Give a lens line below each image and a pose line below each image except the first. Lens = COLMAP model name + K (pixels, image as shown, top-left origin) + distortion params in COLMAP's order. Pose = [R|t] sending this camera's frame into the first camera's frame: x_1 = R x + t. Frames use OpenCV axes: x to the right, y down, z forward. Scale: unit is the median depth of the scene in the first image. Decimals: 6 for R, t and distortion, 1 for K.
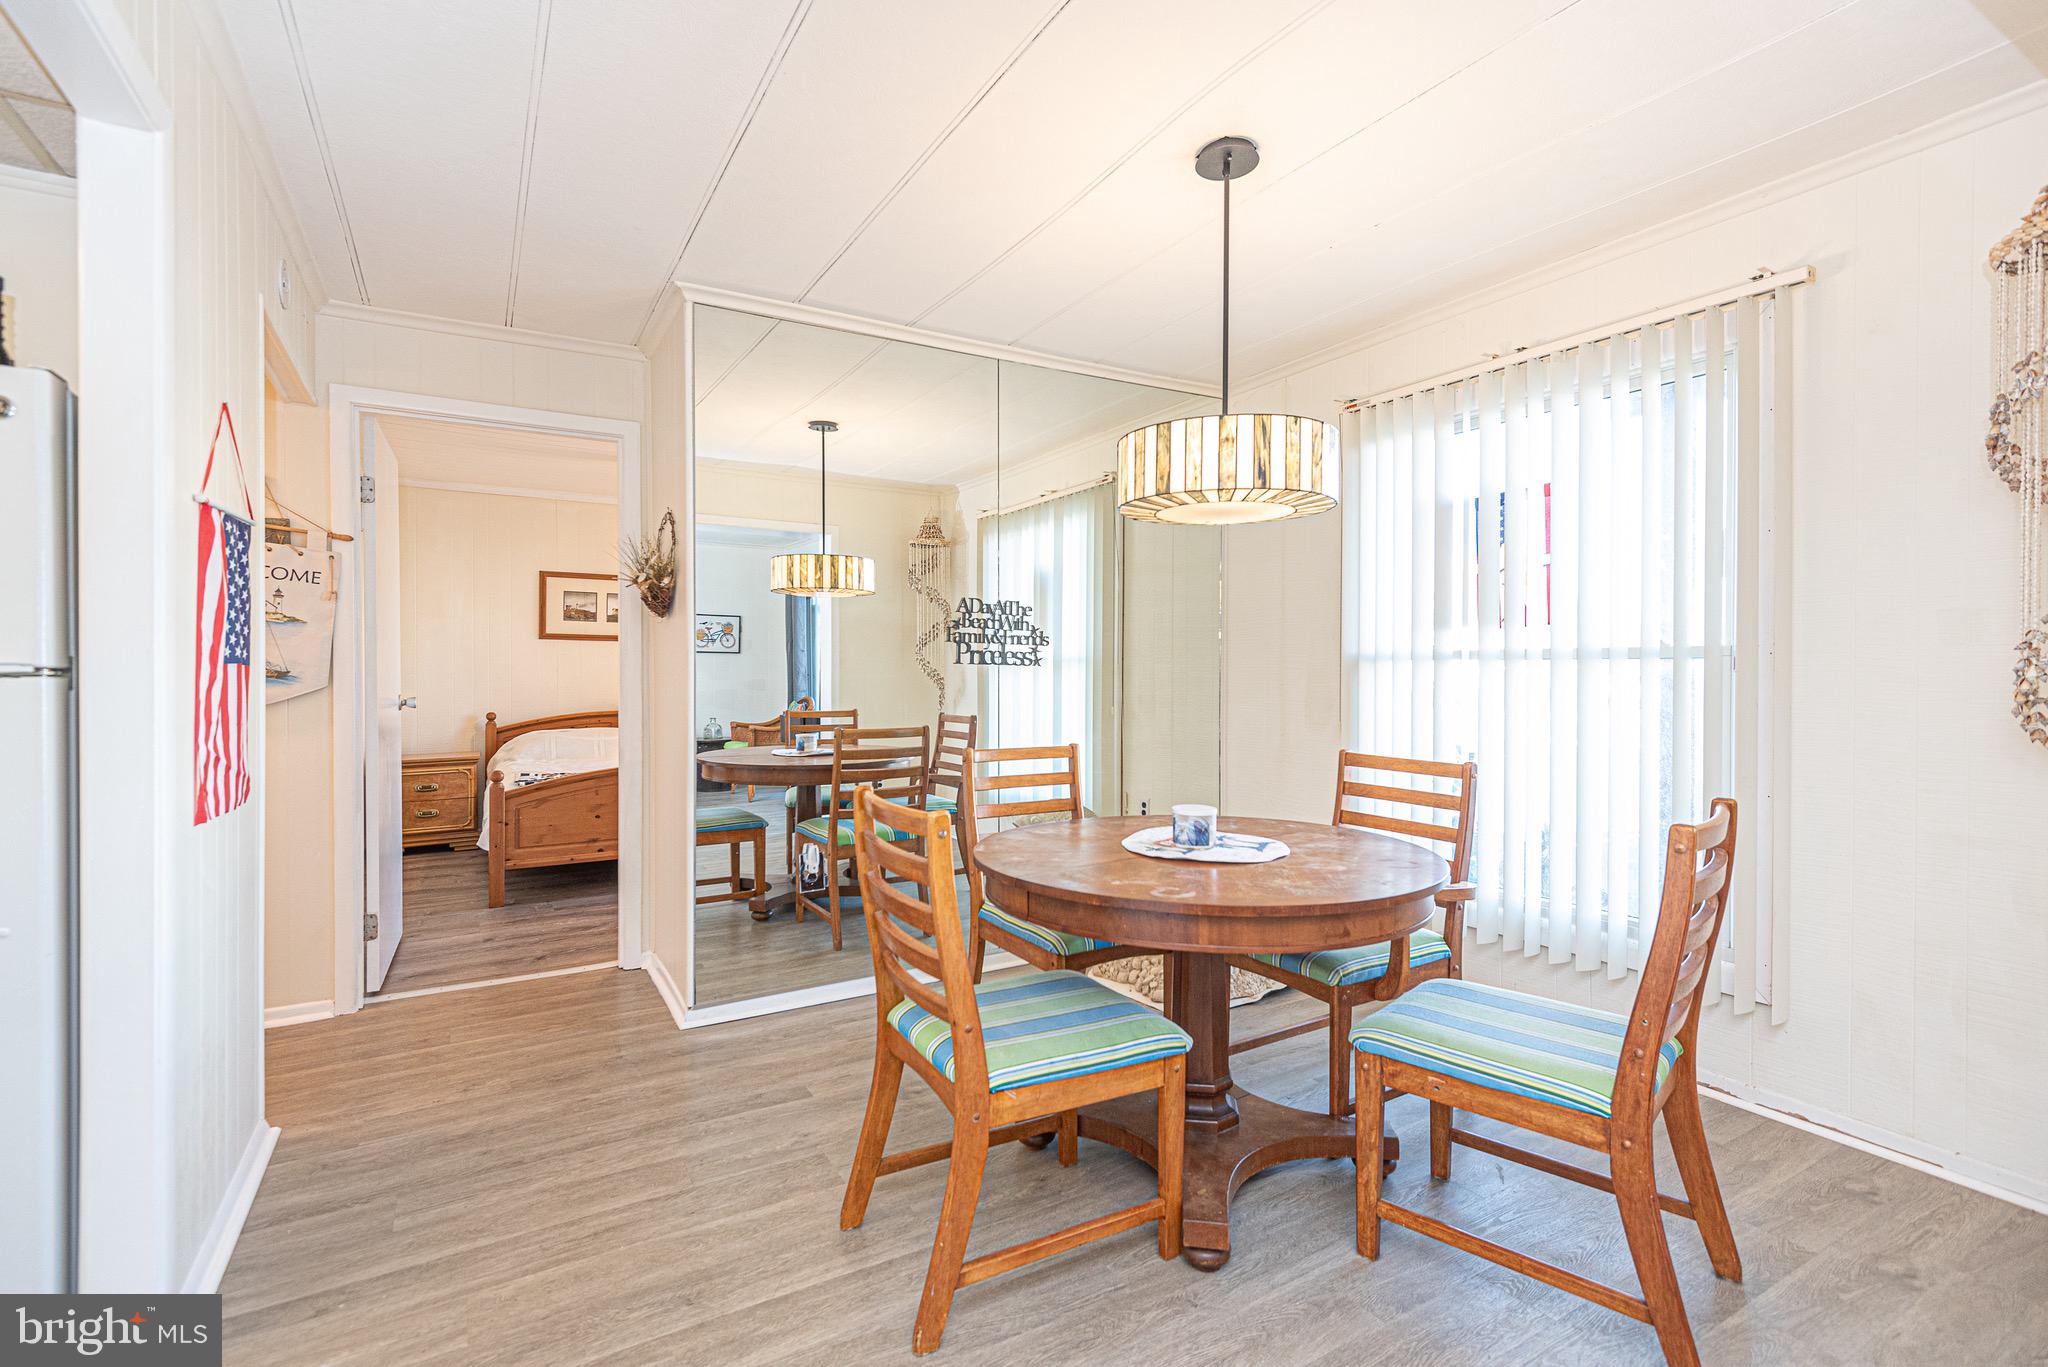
lens RADIAL K [[937.9, 0, 1019.4], [0, 937.9, 672.9], [0, 0, 1]] dist [0.031751, -0.015998]
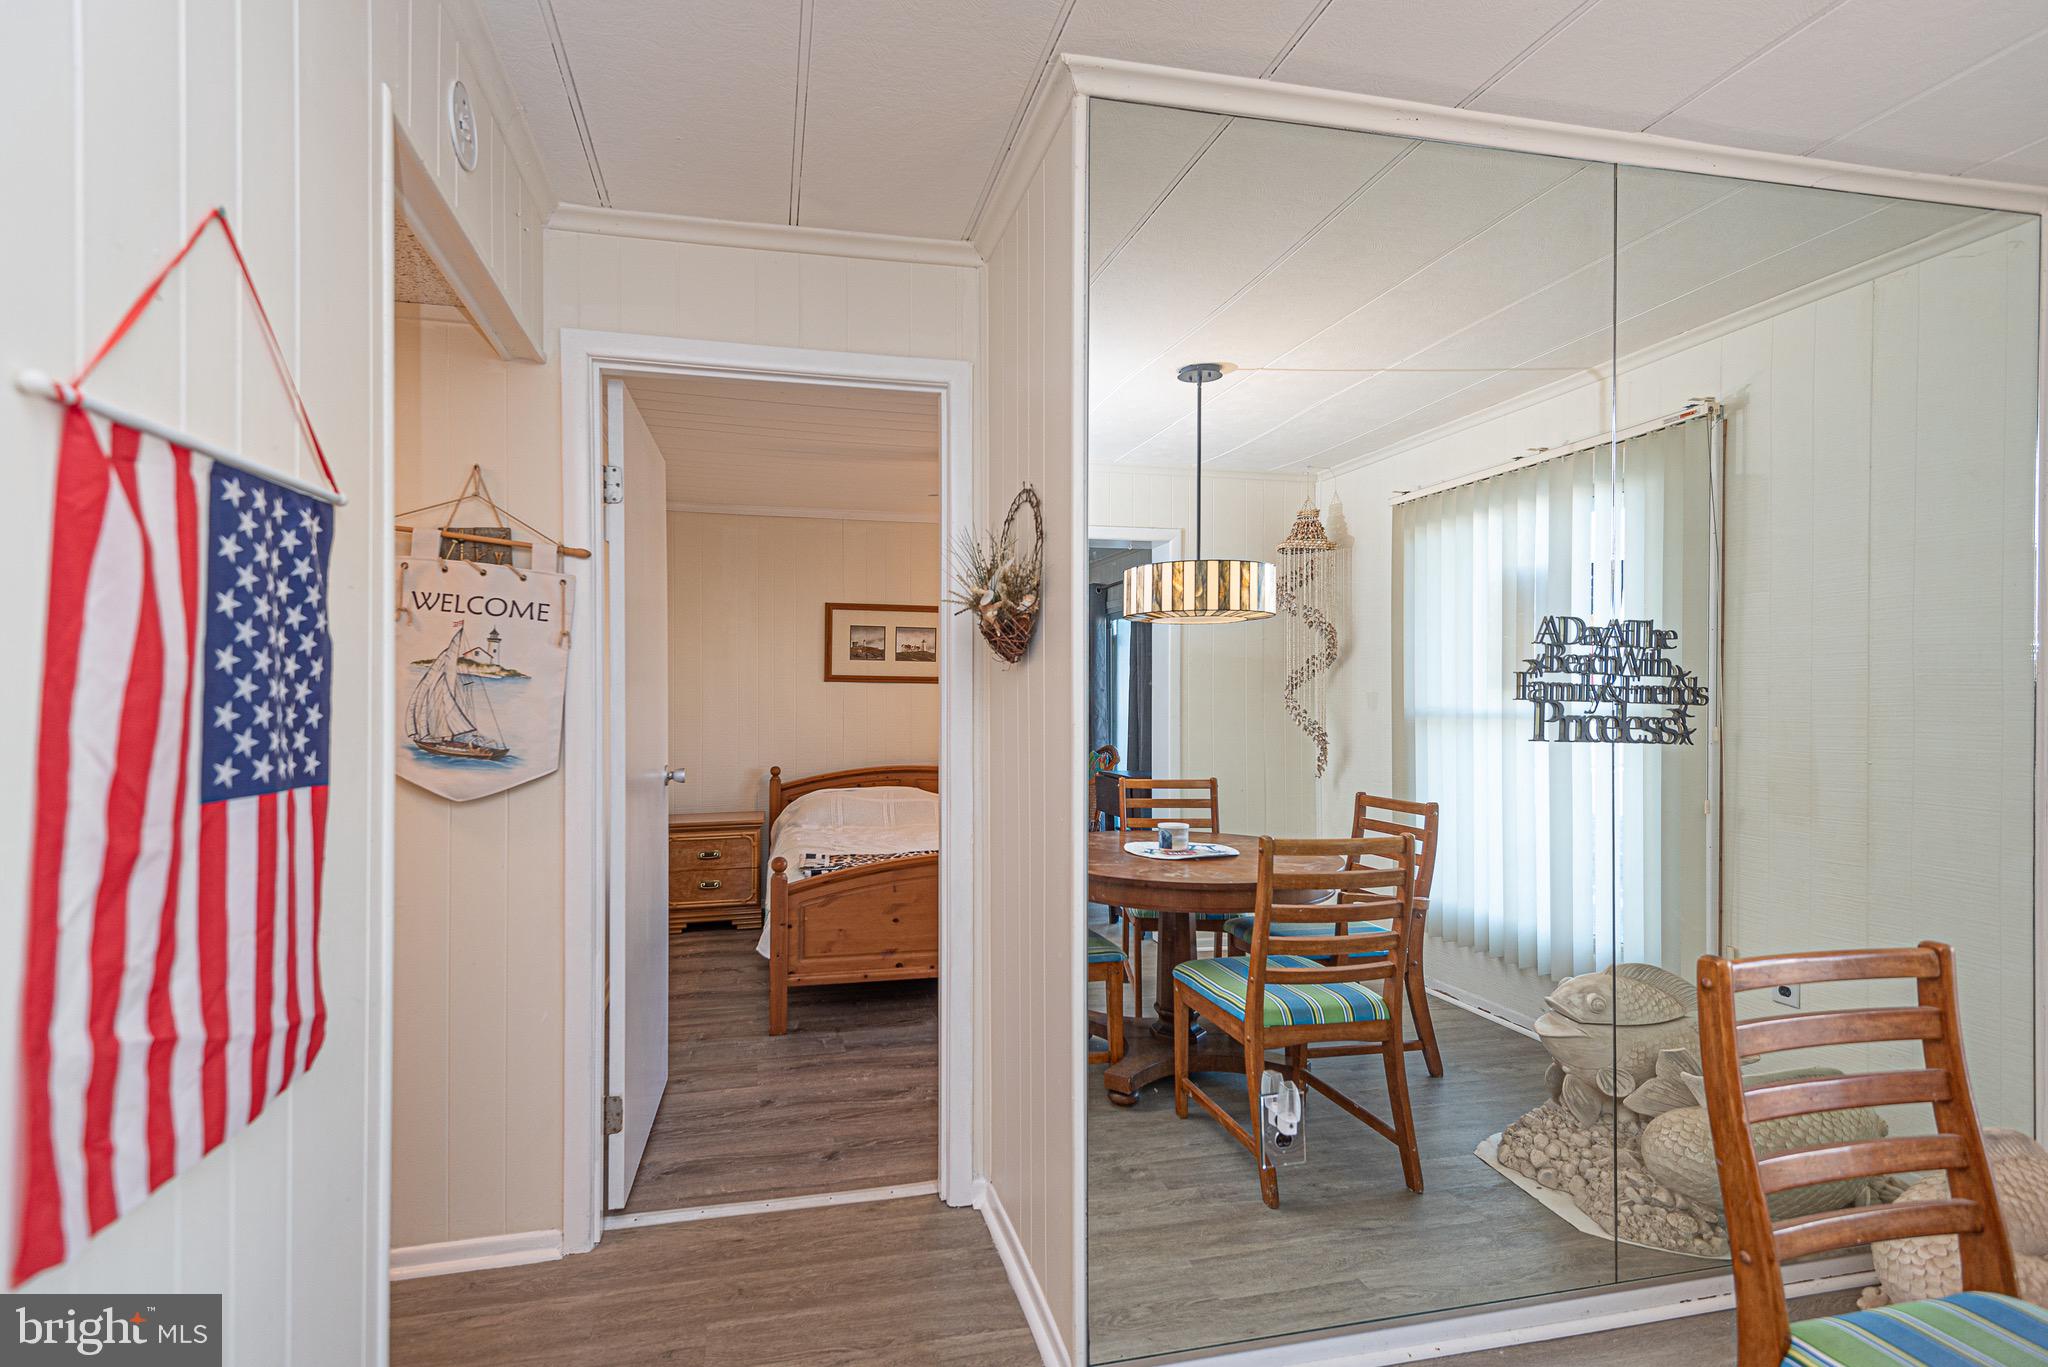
lens RADIAL K [[937.9, 0, 973.8], [0, 937.9, 699.2], [0, 0, 1]] dist [0.031751, -0.015998]
pose [[0.953006, 0.000889, -0.302951, -0.206423], [-0.001800, 0.999995, -0.002726, -0.031298], [0.302947, 0.003143, 0.953002, 0.388276]]
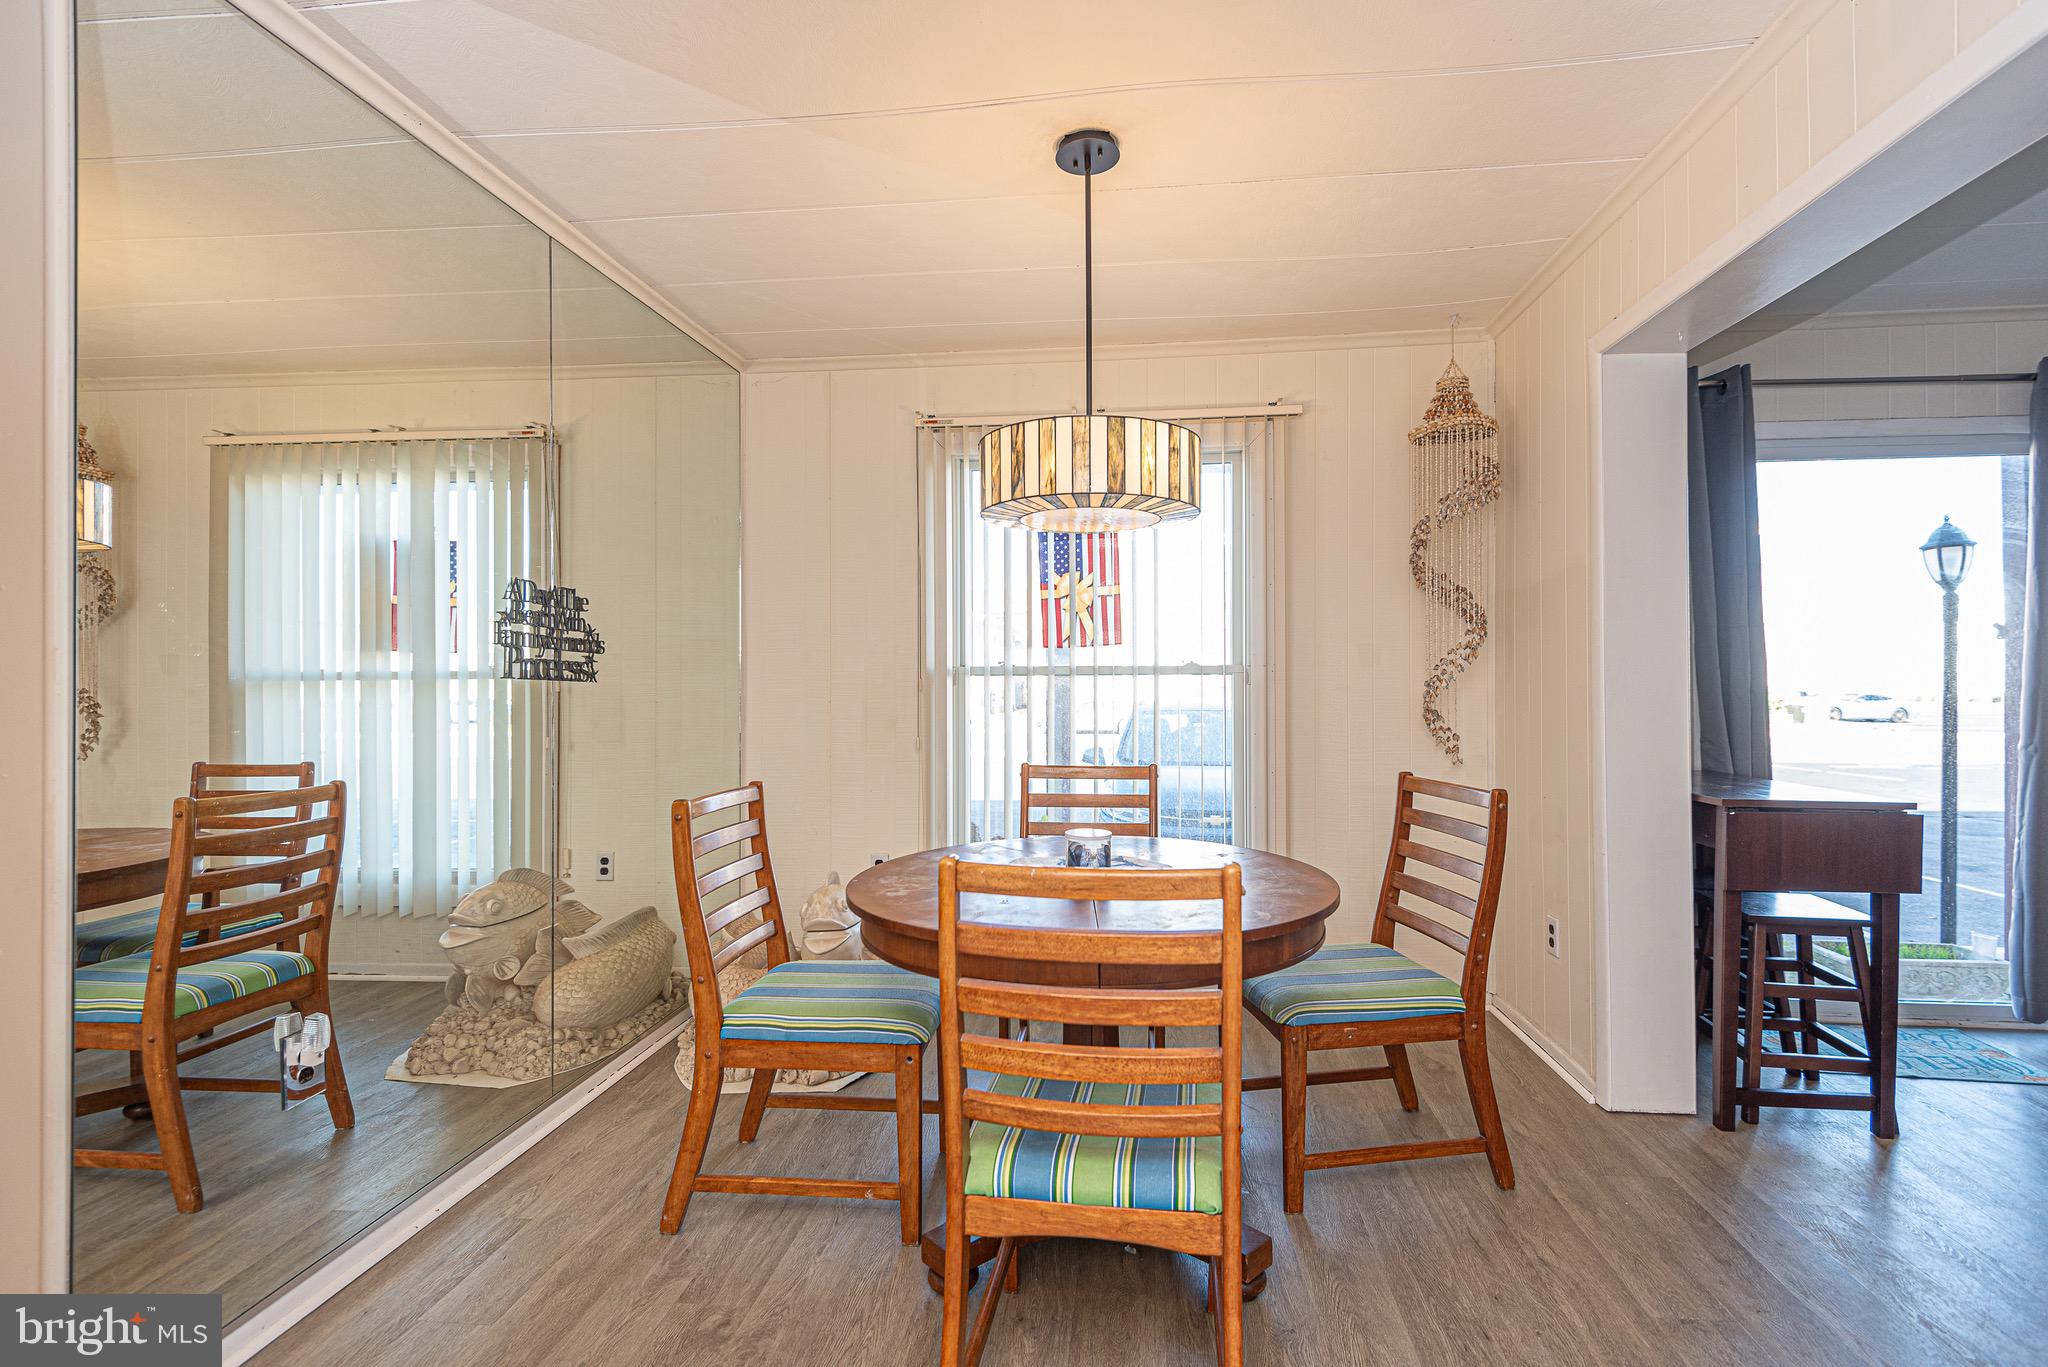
lens RADIAL K [[937.9, 0, 1030.3], [0, 937.9, 680.9], [0, 0, 1]] dist [0.031751, -0.015998]
pose [[0.589726, 0.000462, 0.807604, -0.380331], [0.007474, 0.999954, -0.006030, -0.001252], [-0.807569, 0.009593, 0.589695, 0.314806]]
